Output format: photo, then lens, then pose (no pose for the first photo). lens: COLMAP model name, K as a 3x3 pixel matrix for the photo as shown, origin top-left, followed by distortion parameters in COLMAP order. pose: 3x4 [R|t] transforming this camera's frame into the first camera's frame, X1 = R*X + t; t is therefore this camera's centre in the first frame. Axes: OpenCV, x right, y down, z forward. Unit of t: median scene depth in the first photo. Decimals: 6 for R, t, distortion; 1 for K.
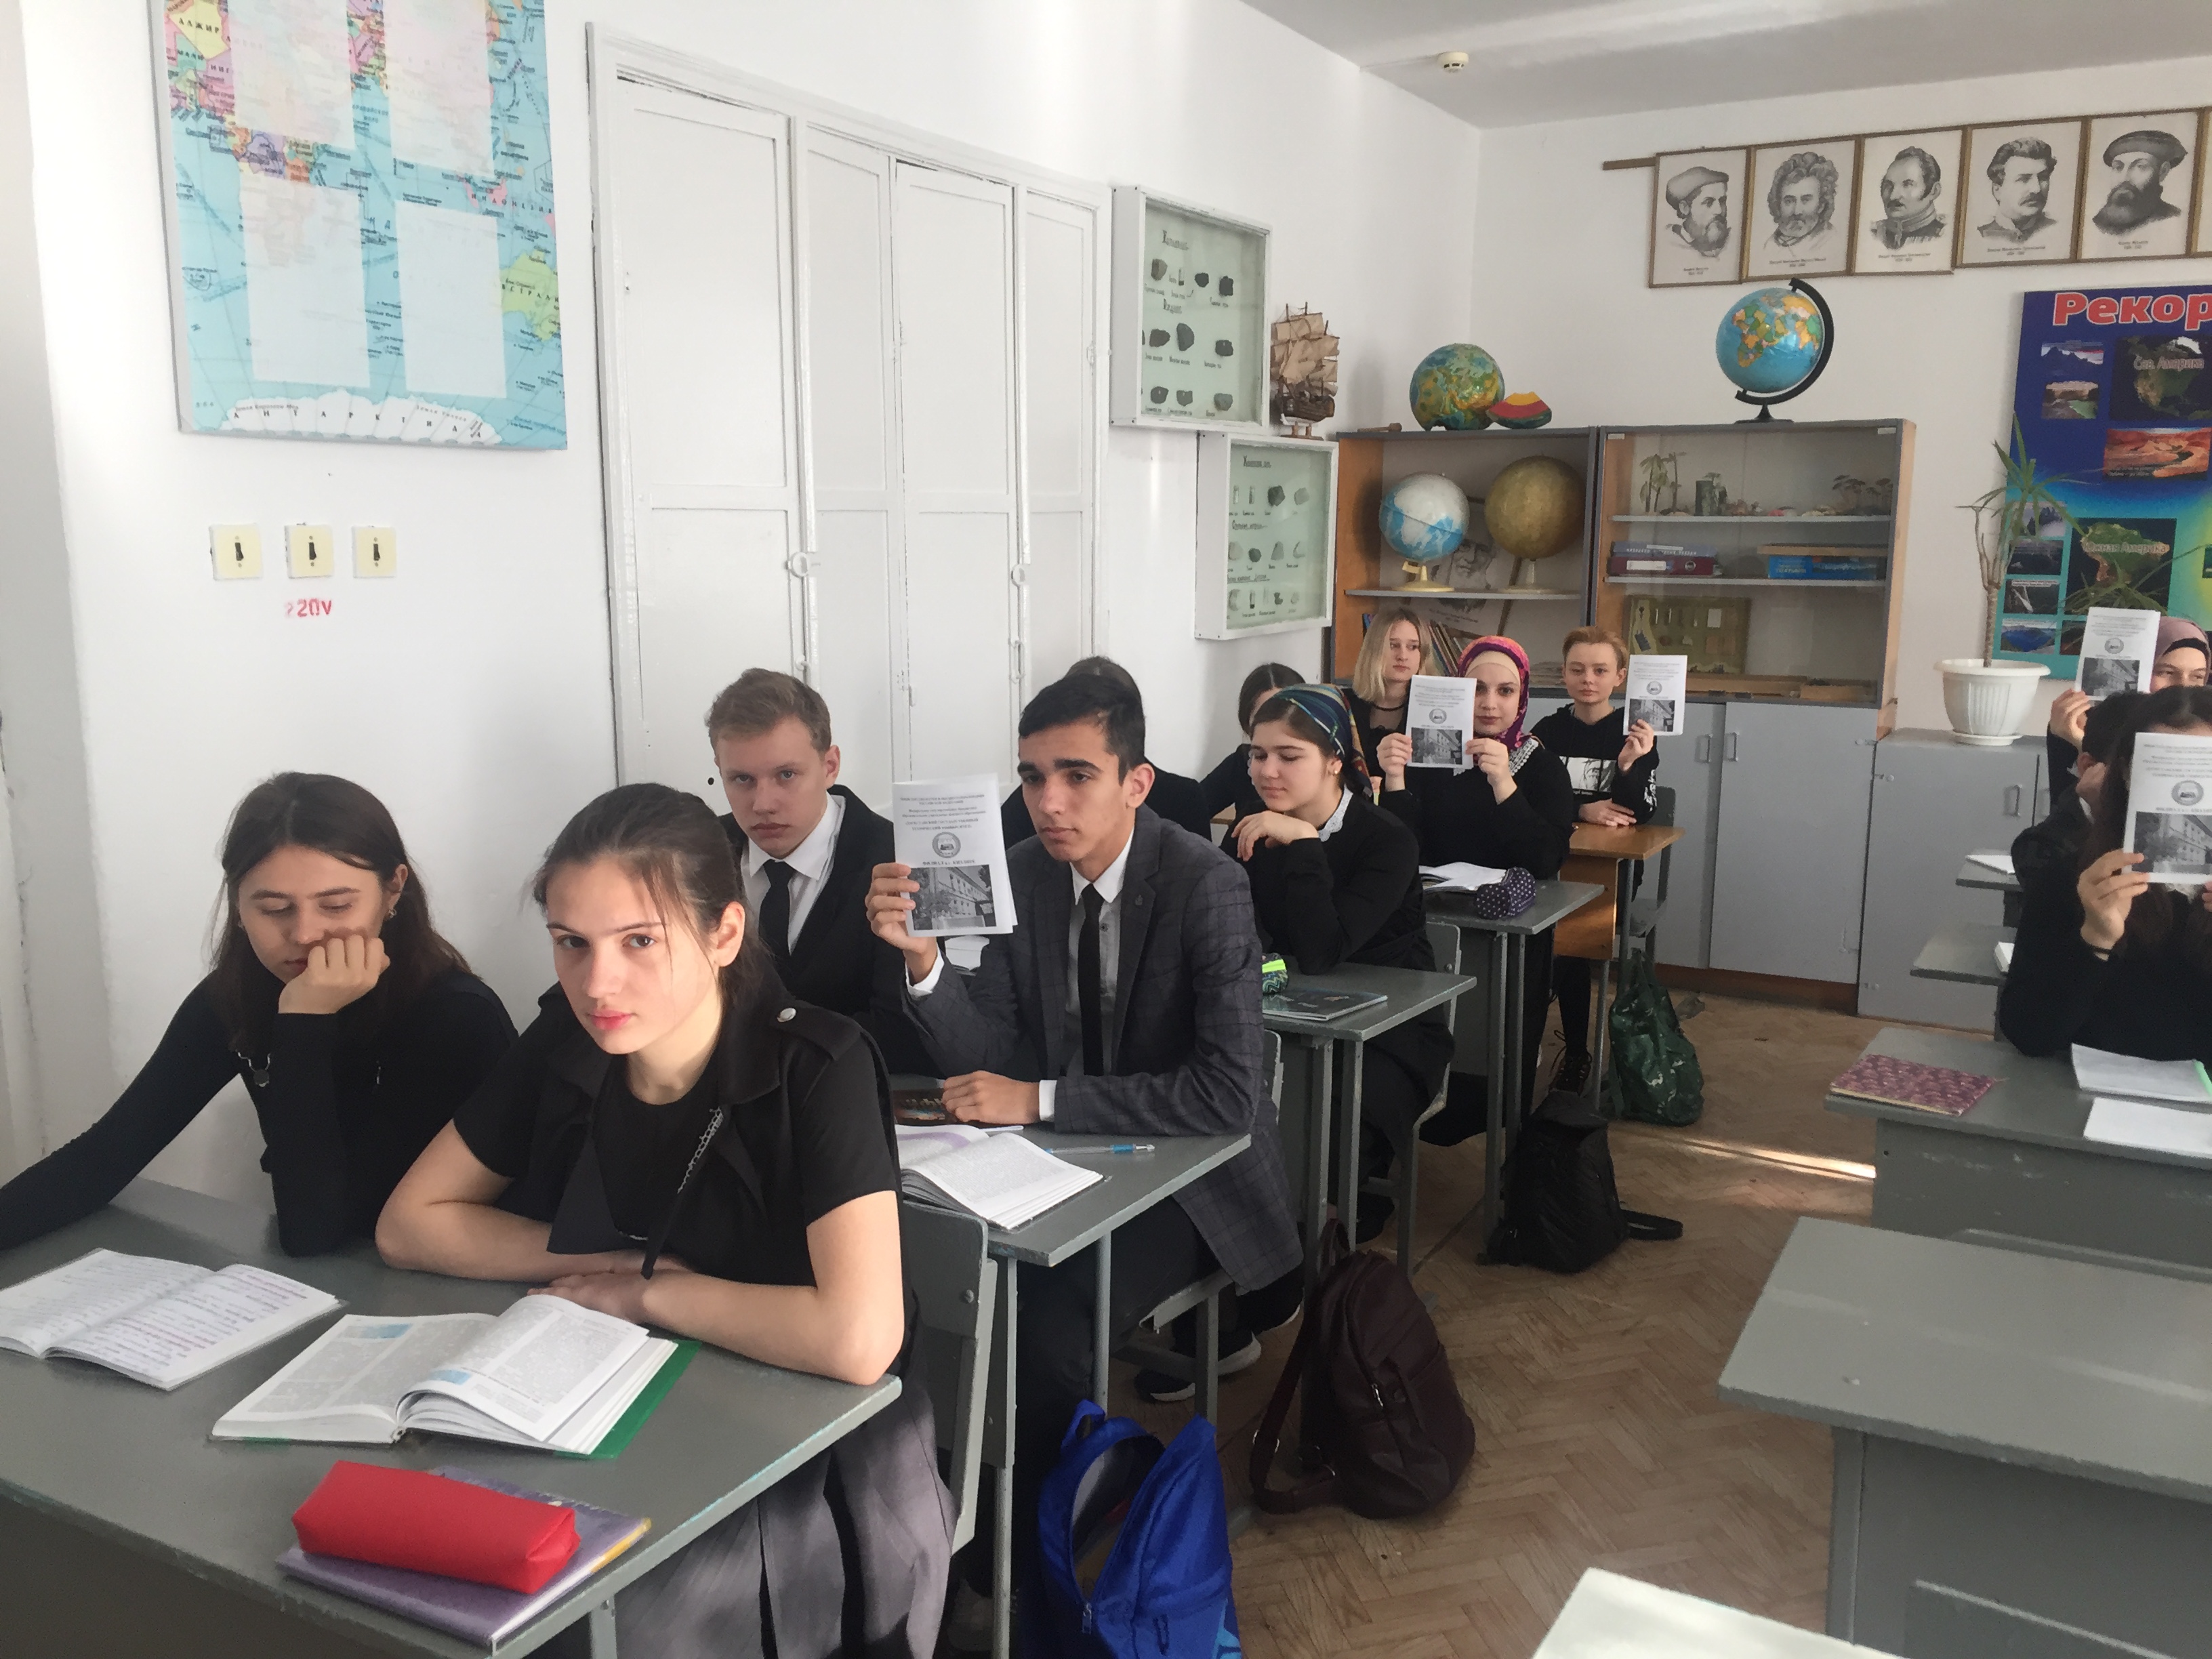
lens RADIAL K [[2014.6, 0, 1106.0], [0, 2014.6, 829.5], [0, 0, 1]] dist [0.114757, -0.161455]
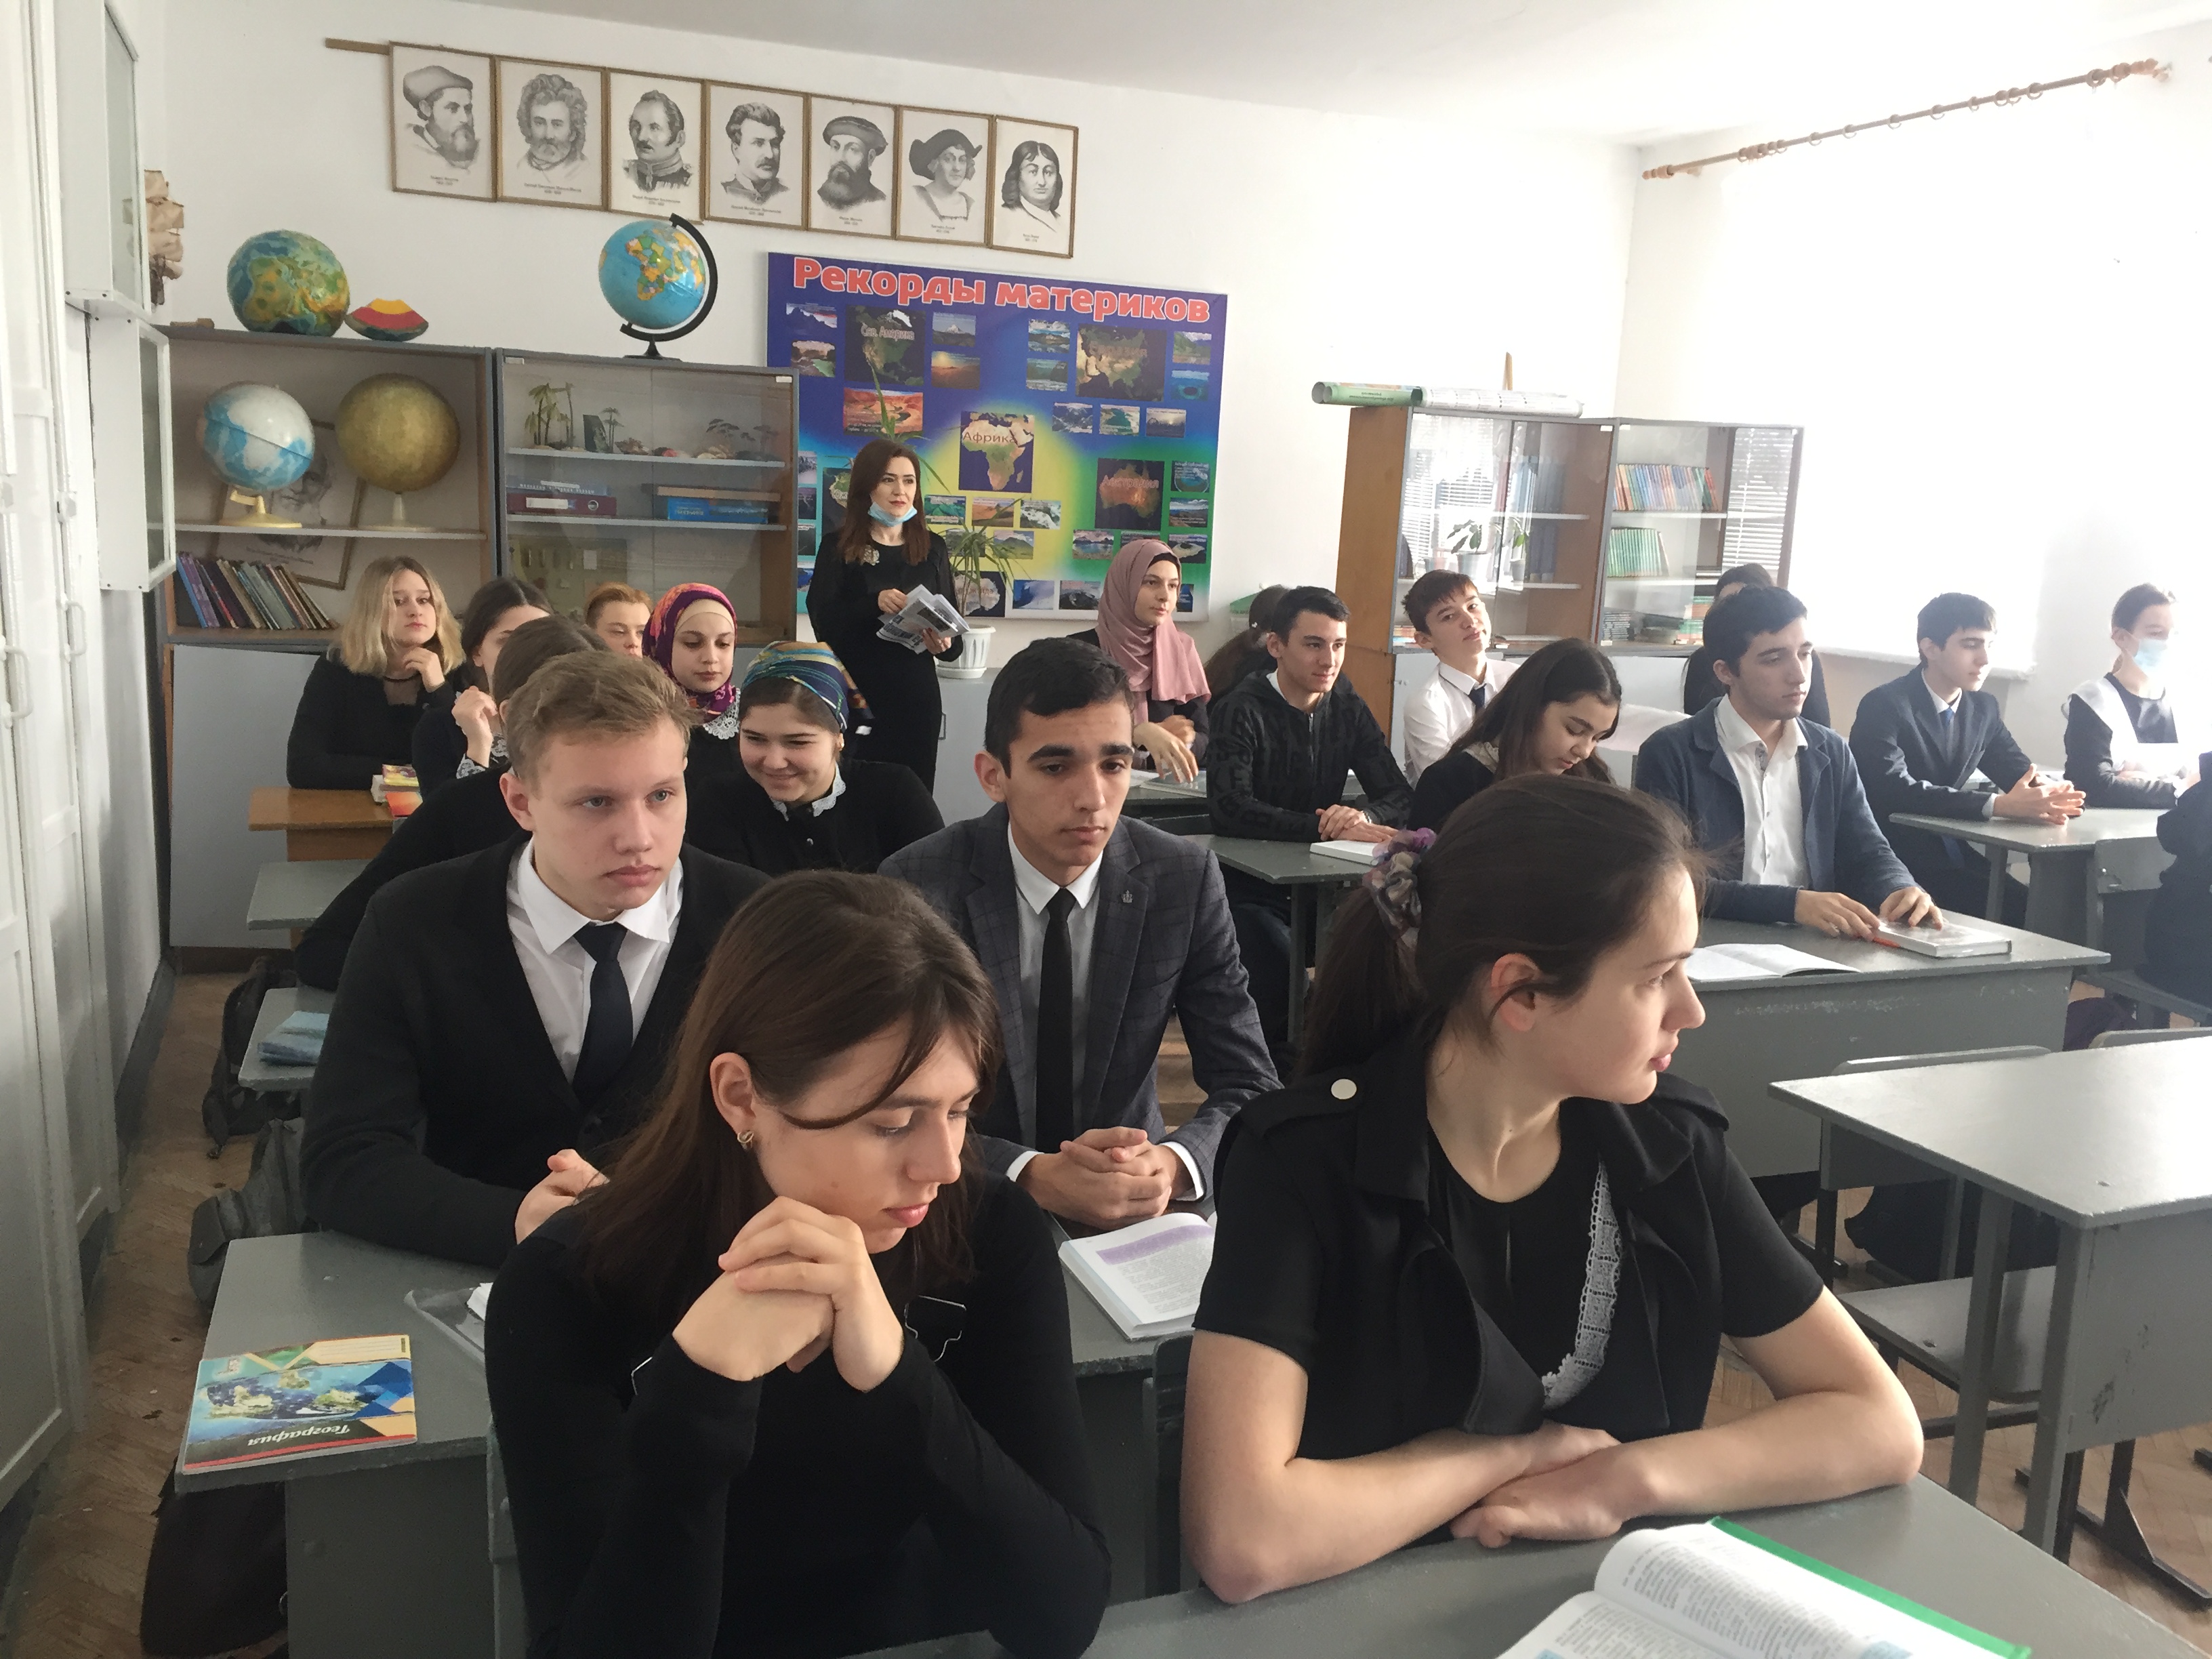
lens RADIAL K [[2014.6, 0, 1106.0], [0, 2014.6, 829.5], [0, 0, 1]] dist [0.114757, -0.161455]
pose [[0.605801, -0.114105, 0.787391, -0.316771], [0.087683, 0.993209, 0.076470, -0.029025], [-0.790770, 0.022715, 0.611692, 0.221181]]
